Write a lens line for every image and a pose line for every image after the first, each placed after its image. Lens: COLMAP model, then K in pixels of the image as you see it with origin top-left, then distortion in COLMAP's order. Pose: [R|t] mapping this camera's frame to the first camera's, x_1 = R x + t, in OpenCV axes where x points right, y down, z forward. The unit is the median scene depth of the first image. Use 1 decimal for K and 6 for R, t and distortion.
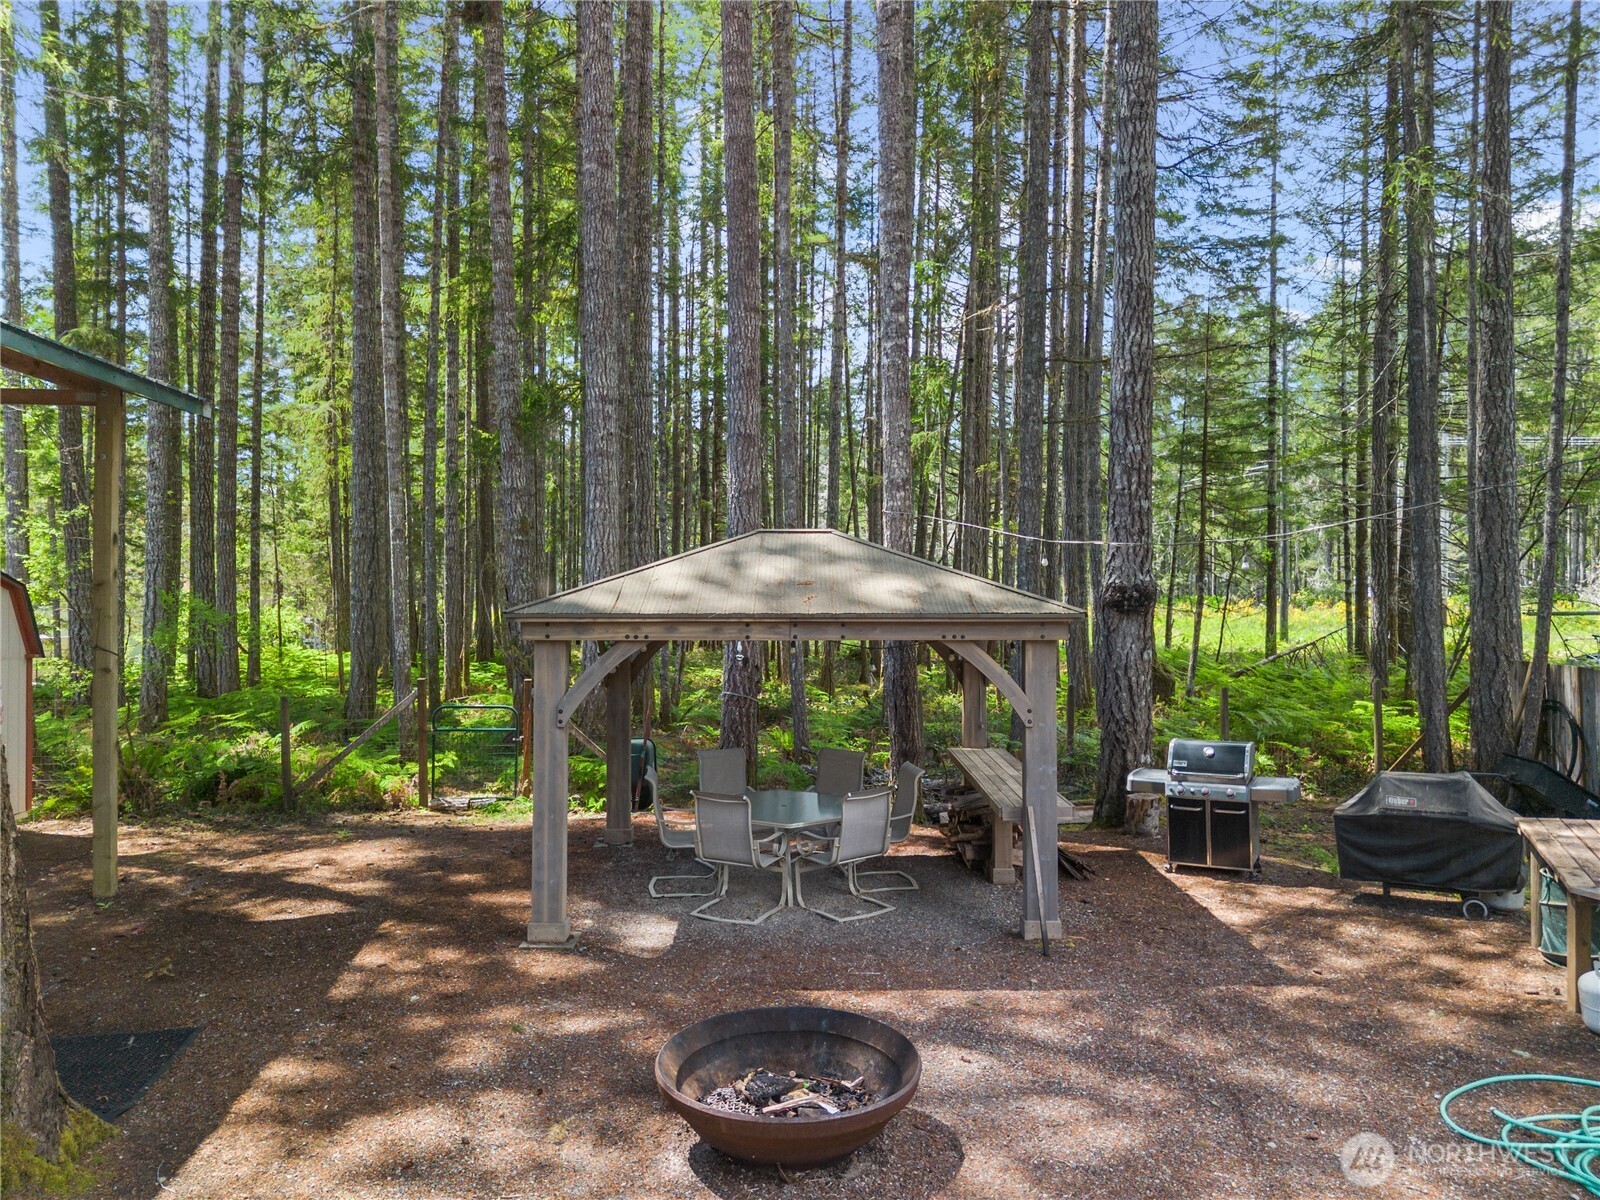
lens RADIAL K [[1145.5, 0, 799.6], [0, 1145.5, 590.8], [0, 0, 1]] dist [0.050903, -0.039984]
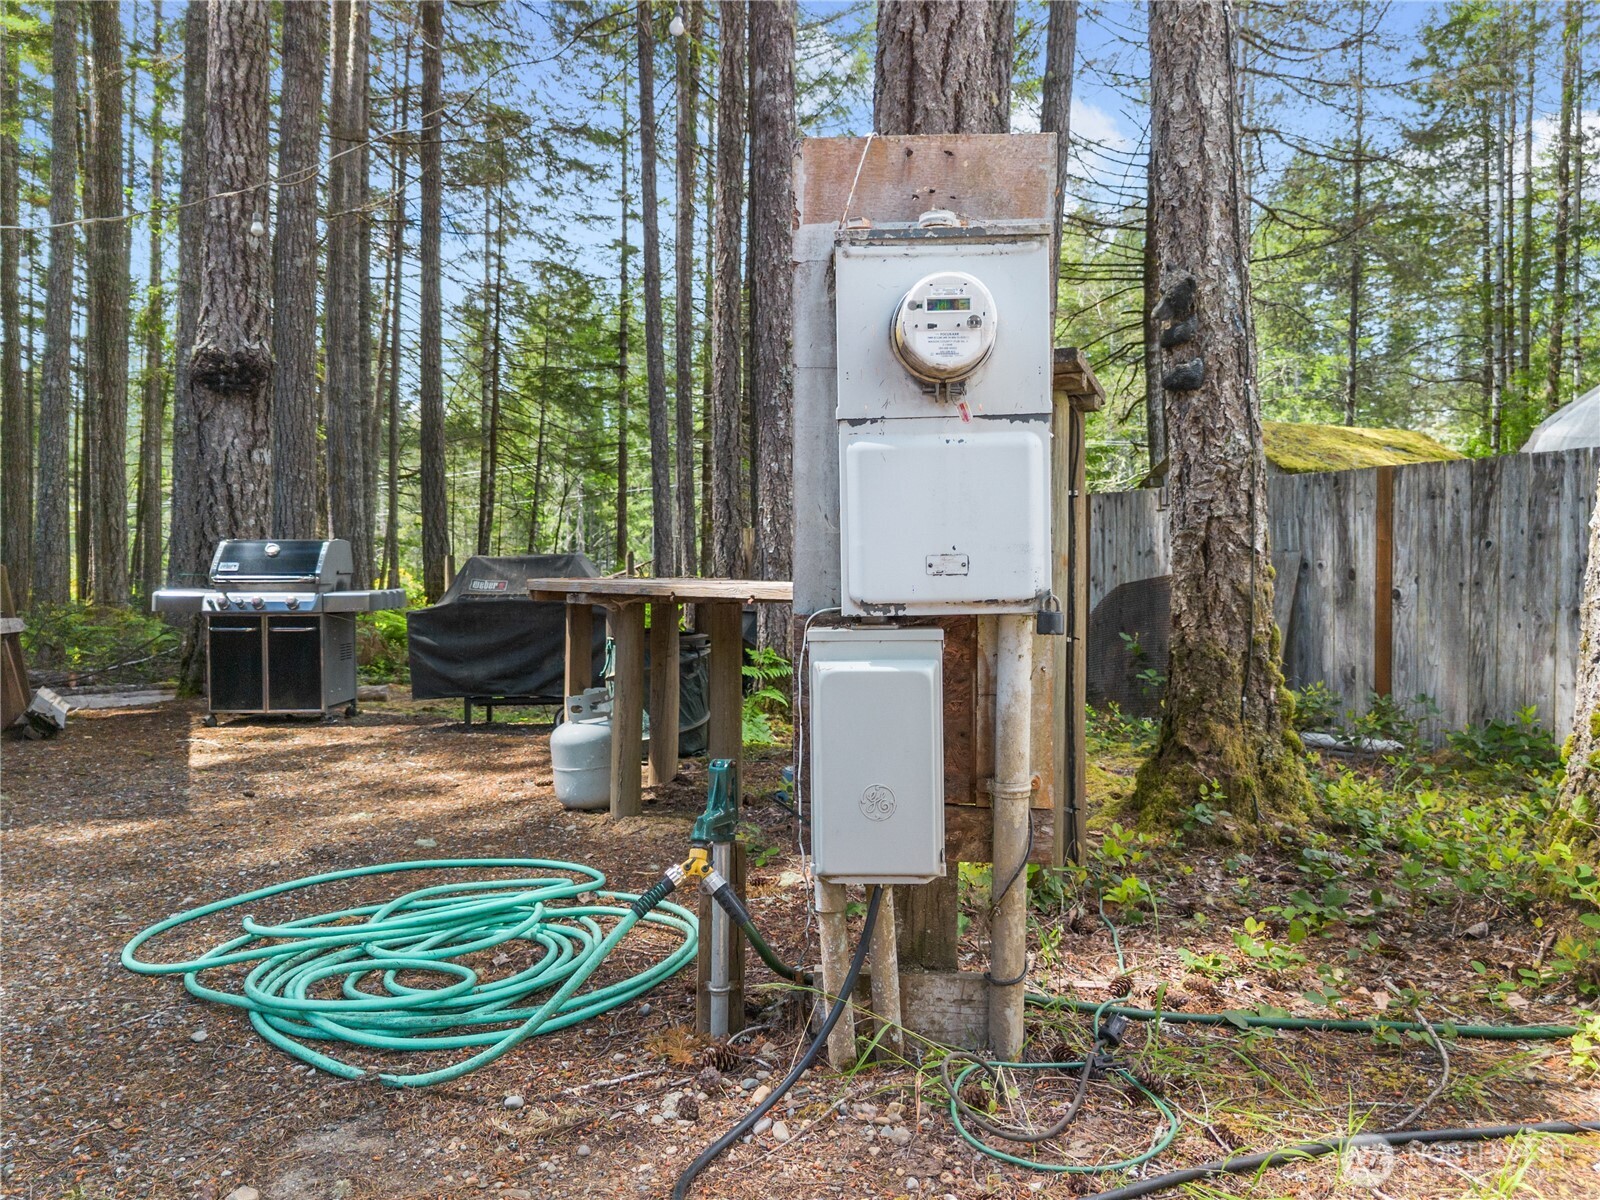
lens RADIAL K [[1145.5, 0, 799.6], [0, 1145.5, 590.8], [0, 0, 1]] dist [0.050903, -0.039984]
pose [[0.884296, 0.006370, 0.466884, 0.318560], [-0.008822, 0.999956, 0.003065, 0.163626], [-0.466844, -0.006829, 0.884313, 0.242494]]
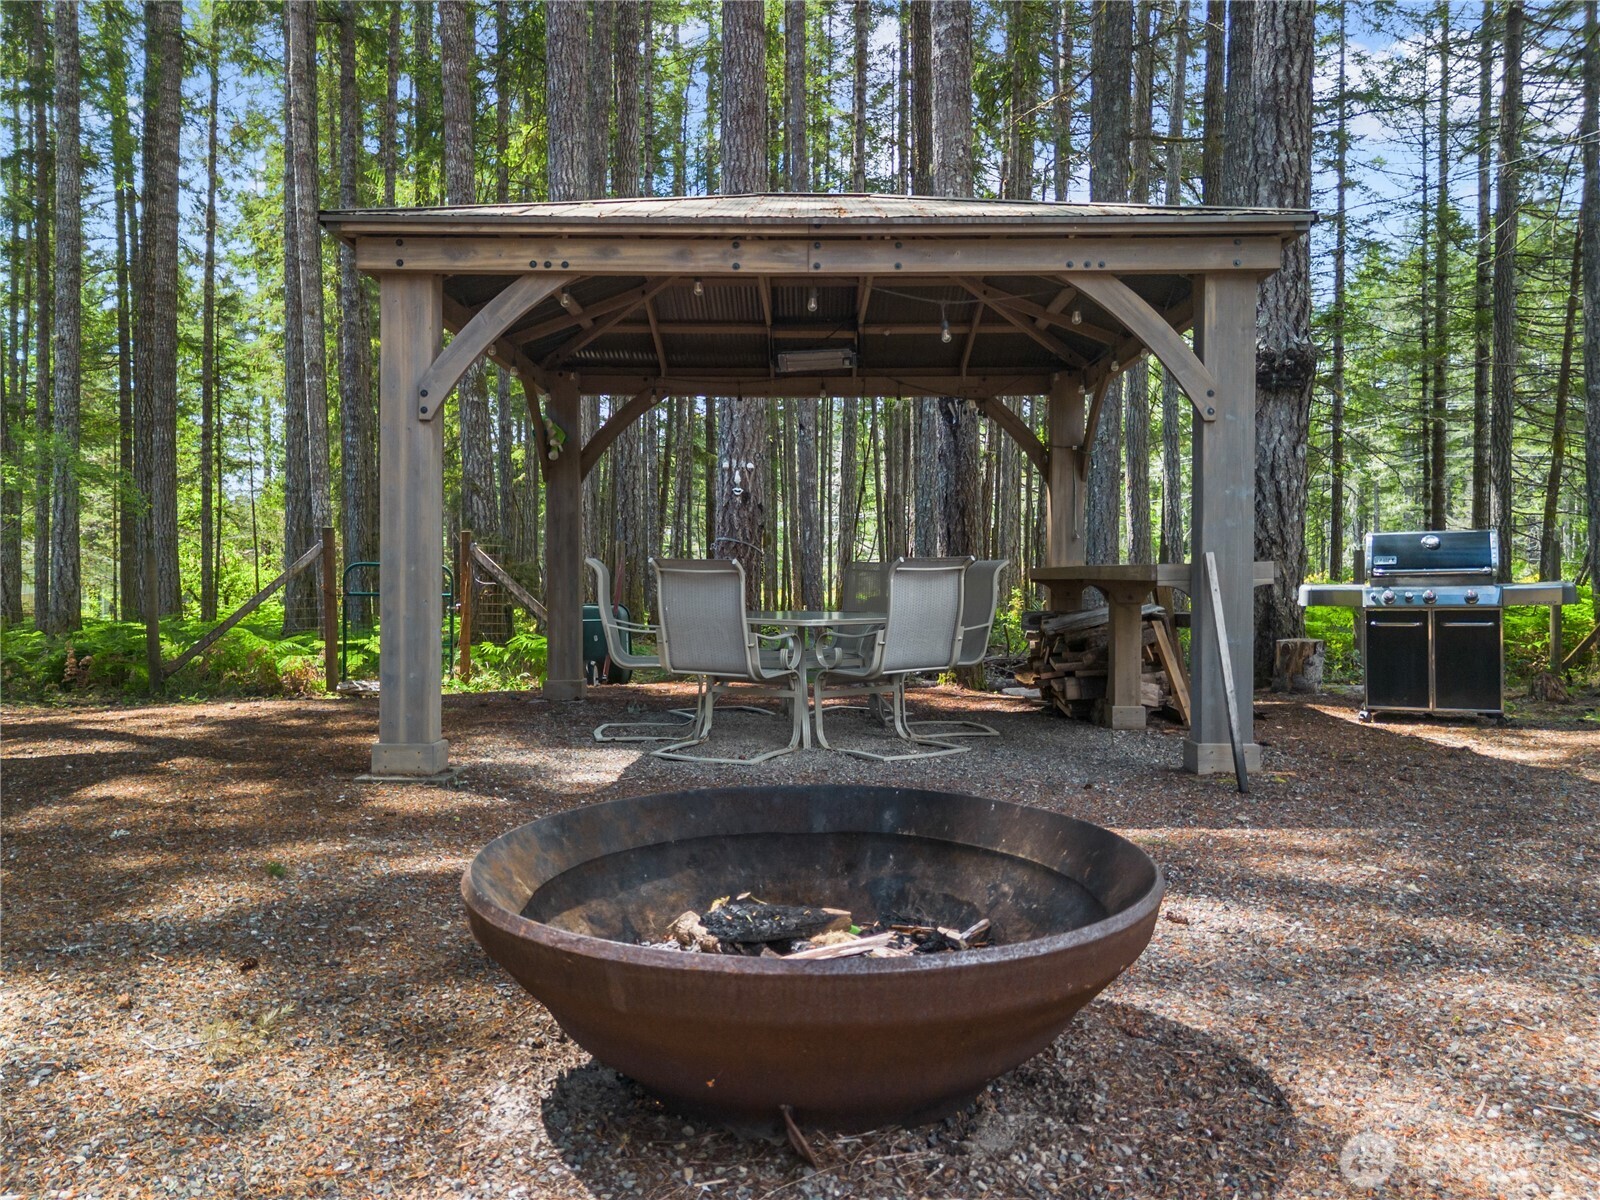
lens RADIAL K [[1144.4, 0, 800.0], [0, 1144.4, 600.0], [0, 0, 1]] dist [0.069007, -0.065939]
pose [[0.999961, 0.001439, -0.008741, -0.005716], [-0.001339, 0.999934, 0.011389, 0.170514], [0.008757, -0.011377, 0.999897, 0.329836]]
